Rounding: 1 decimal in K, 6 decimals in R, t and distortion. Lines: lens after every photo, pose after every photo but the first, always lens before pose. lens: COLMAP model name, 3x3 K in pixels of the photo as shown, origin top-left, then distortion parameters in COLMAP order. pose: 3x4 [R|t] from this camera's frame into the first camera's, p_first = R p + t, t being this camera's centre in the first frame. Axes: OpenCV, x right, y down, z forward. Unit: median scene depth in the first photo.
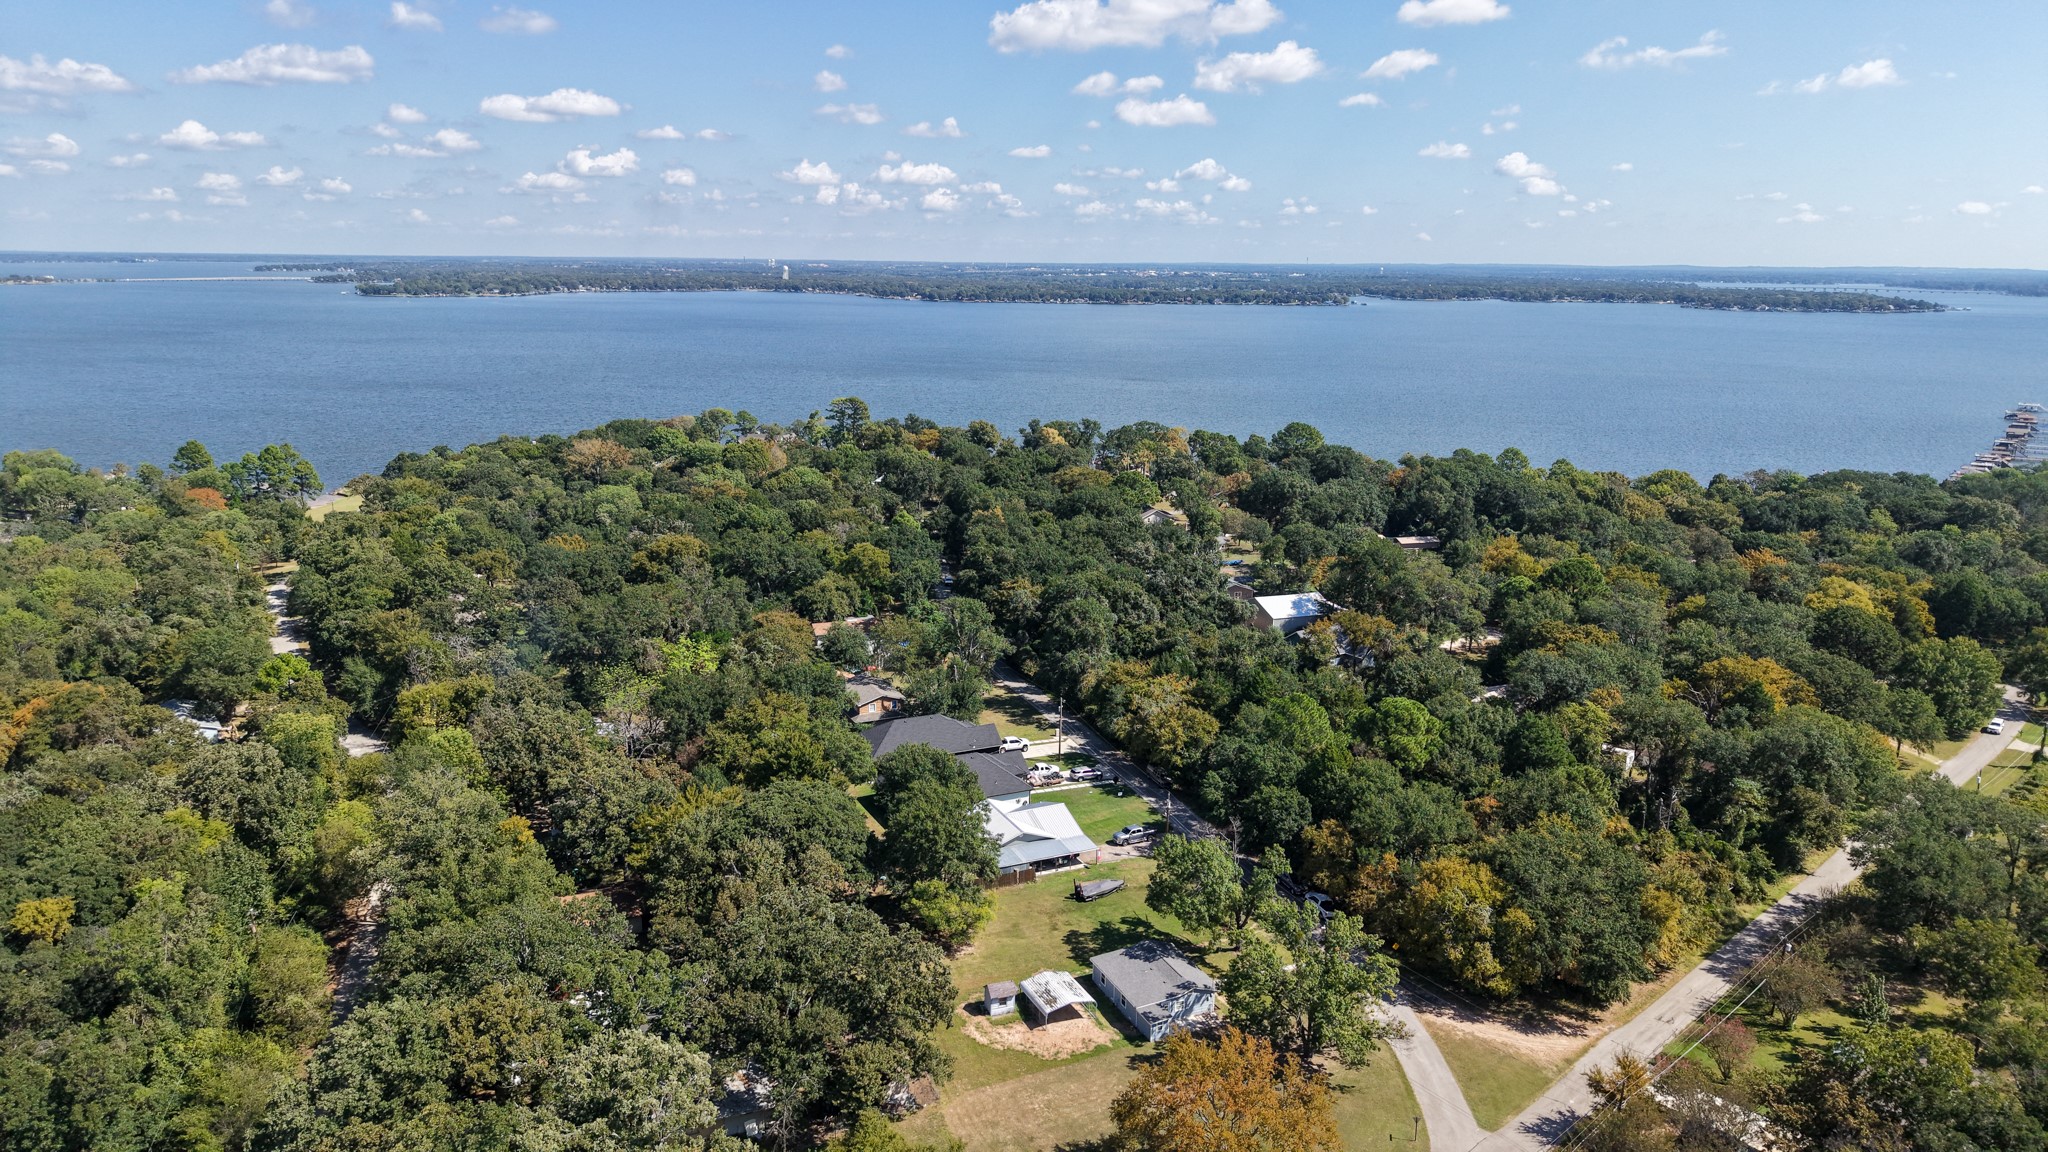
lens RADIAL K [[1358.7, 0, 1025.0], [0, 1358.7, 602.3], [0, 0, 1]] dist [0.027152, -0.030216]
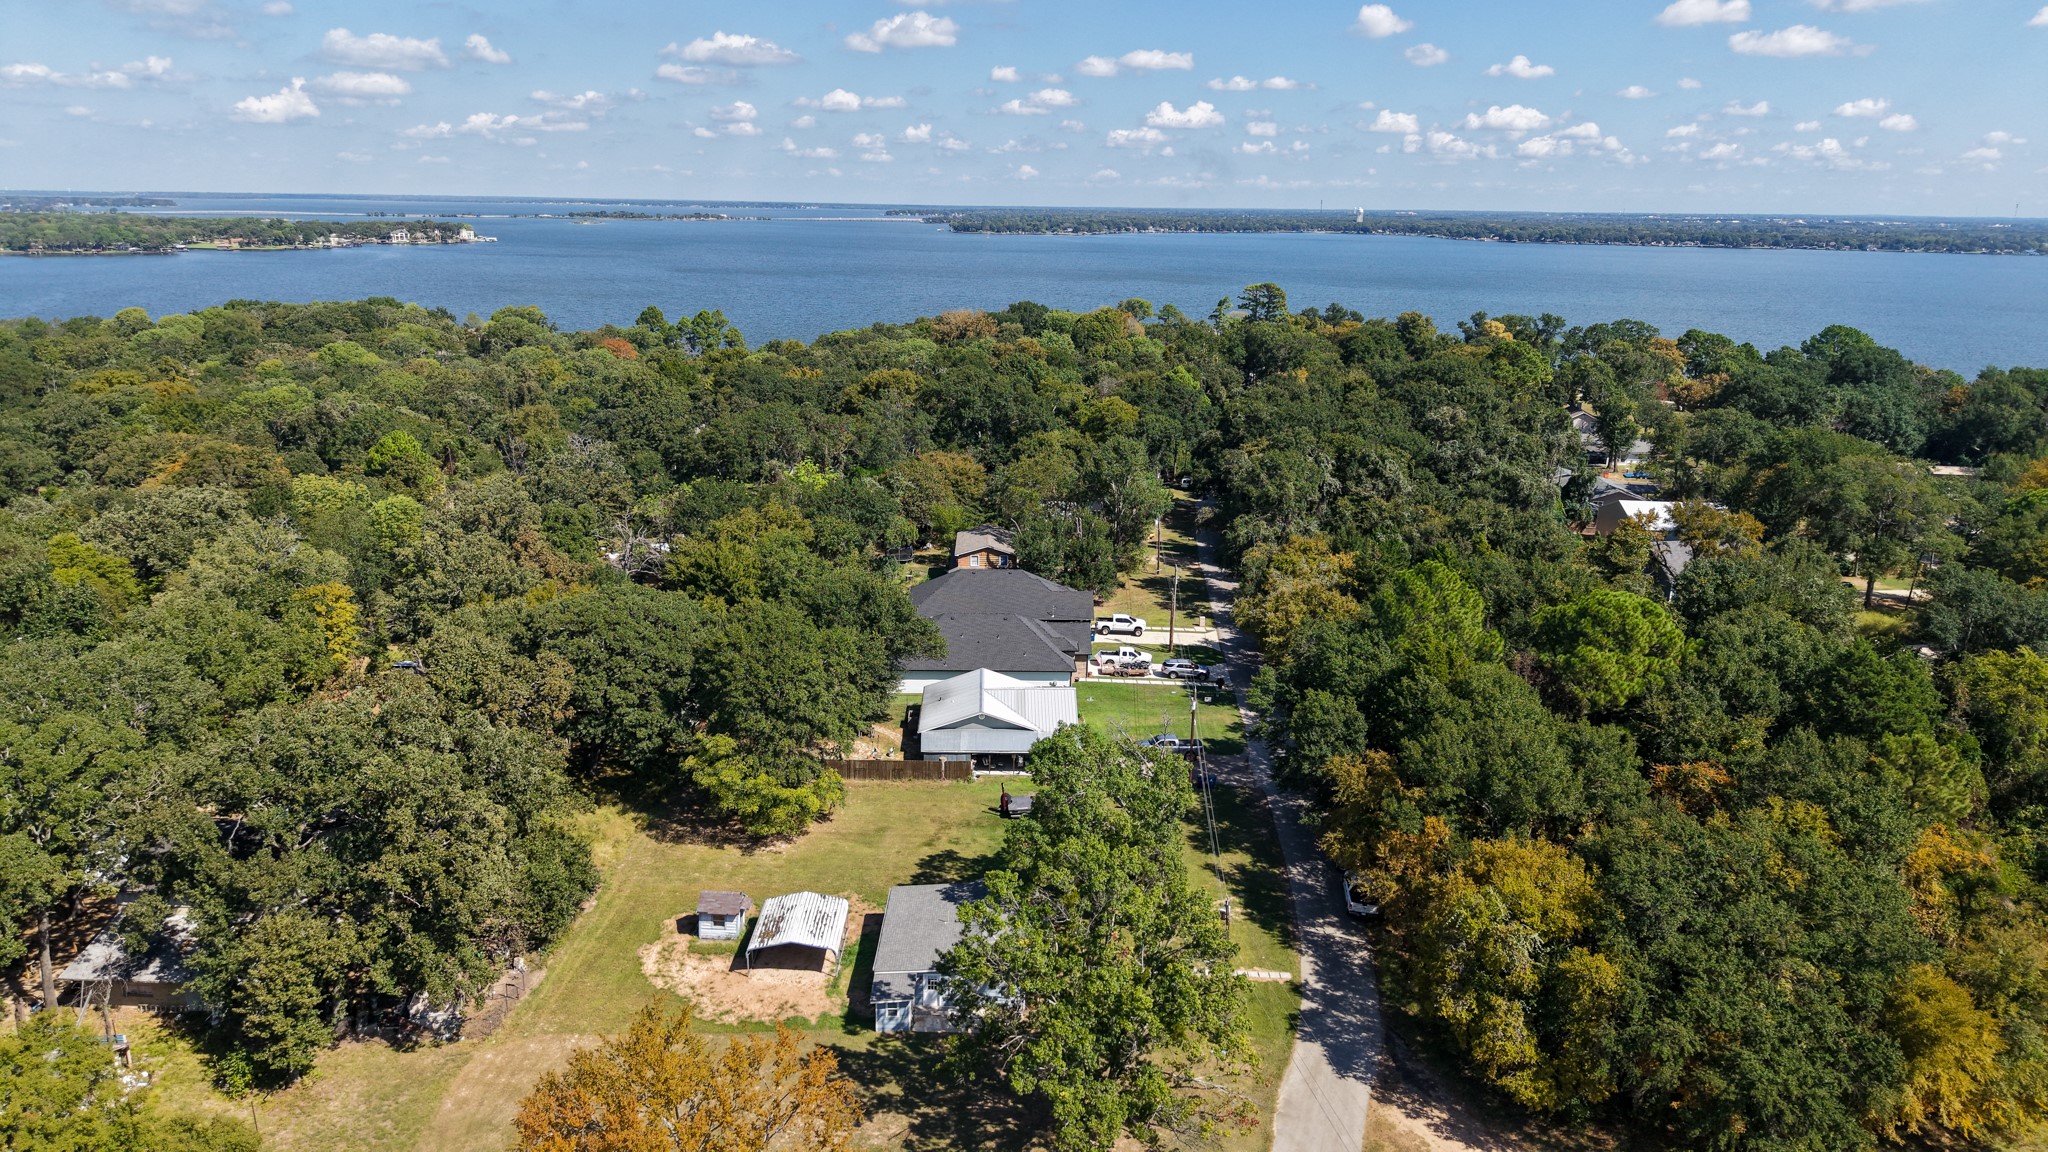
lens RADIAL K [[1358.7, 0, 1022.7], [0, 1358.7, 614.8], [0, 0, 1]] dist [0.027152, -0.030216]
pose [[0.914591, 0.117625, -0.386894, 0.191590], [-0.101795, 0.992919, 0.061233, 0.050326], [0.391357, -0.016619, 0.920089, 0.249518]]
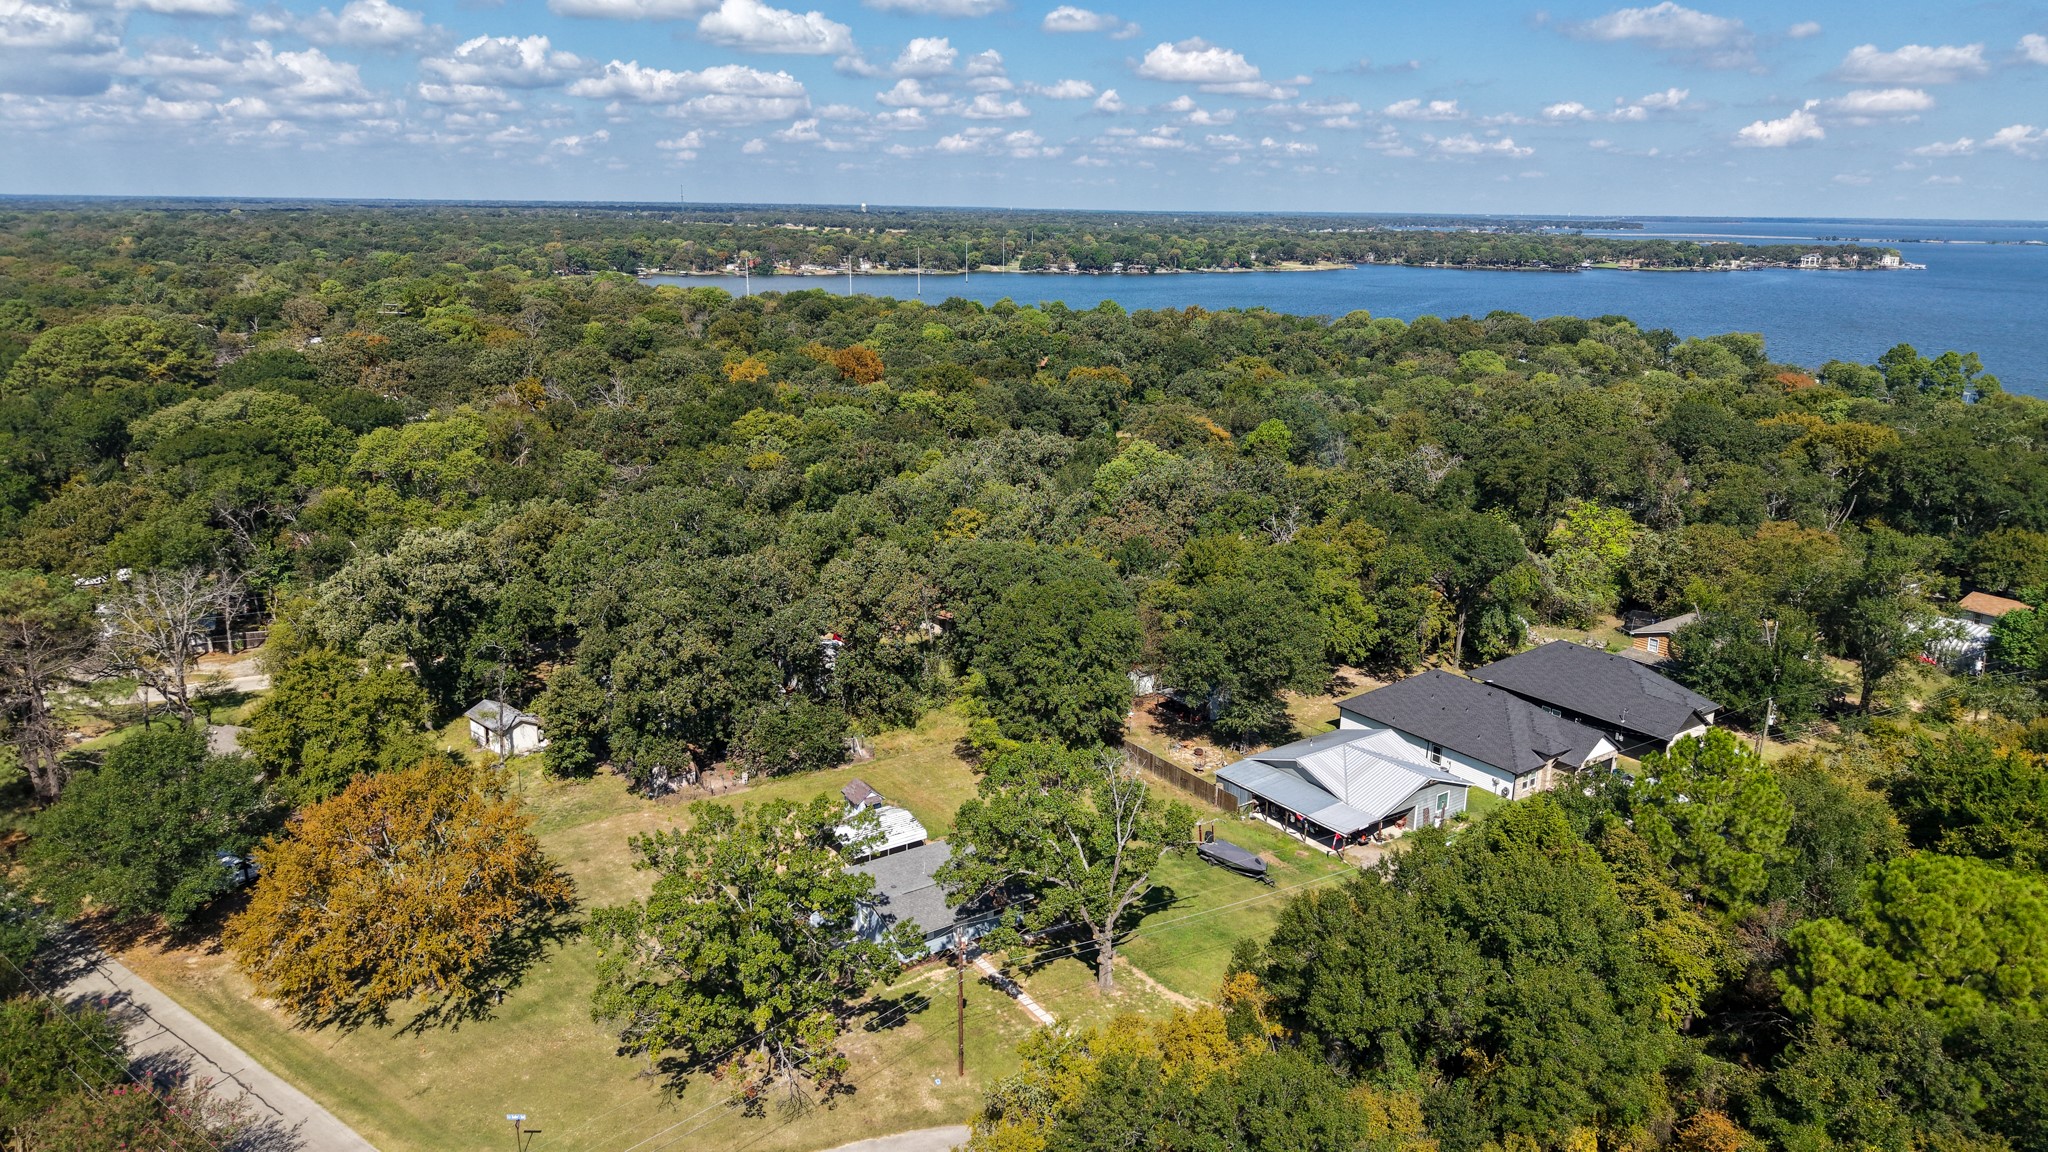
lens RADIAL K [[1358.7, 0, 1007.9], [0, 1358.7, 626.9], [0, 0, 1]] dist [0.027152, -0.030216]
pose [[0.183371, 0.280861, -0.942068, 0.382998], [-0.251010, 0.939928, 0.231364, -0.003103], [0.950457, 0.194043, 0.242855, 0.474621]]
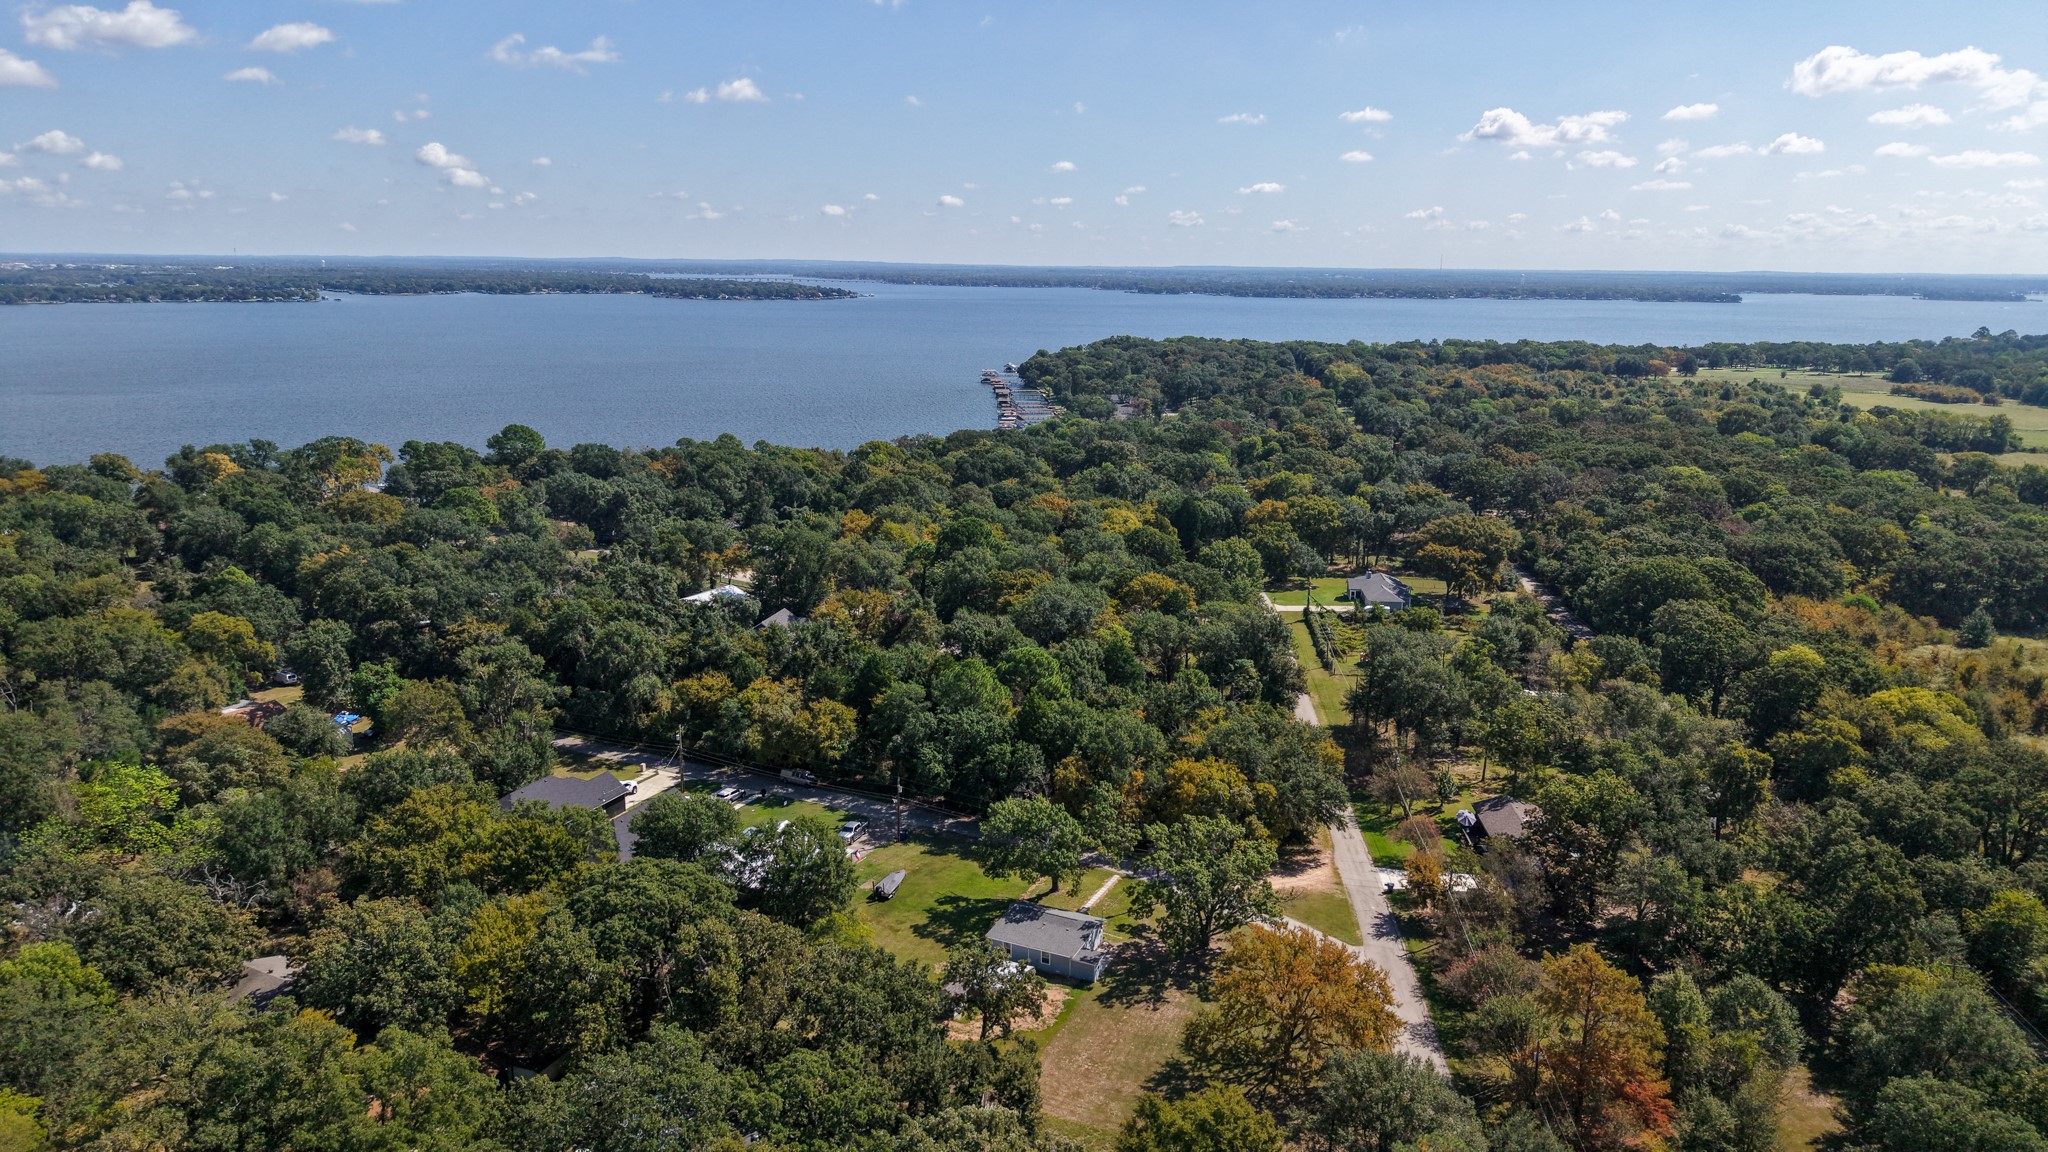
lens RADIAL K [[1358.7, 0, 1026.8], [0, 1358.7, 589.1], [0, 0, 1]] dist [0.027152, -0.030216]
pose [[0.750056, -0.157354, 0.642382, -0.312844], [0.159691, 0.985635, 0.054978, -0.028275], [-0.641805, 0.061346, 0.764410, 0.099097]]
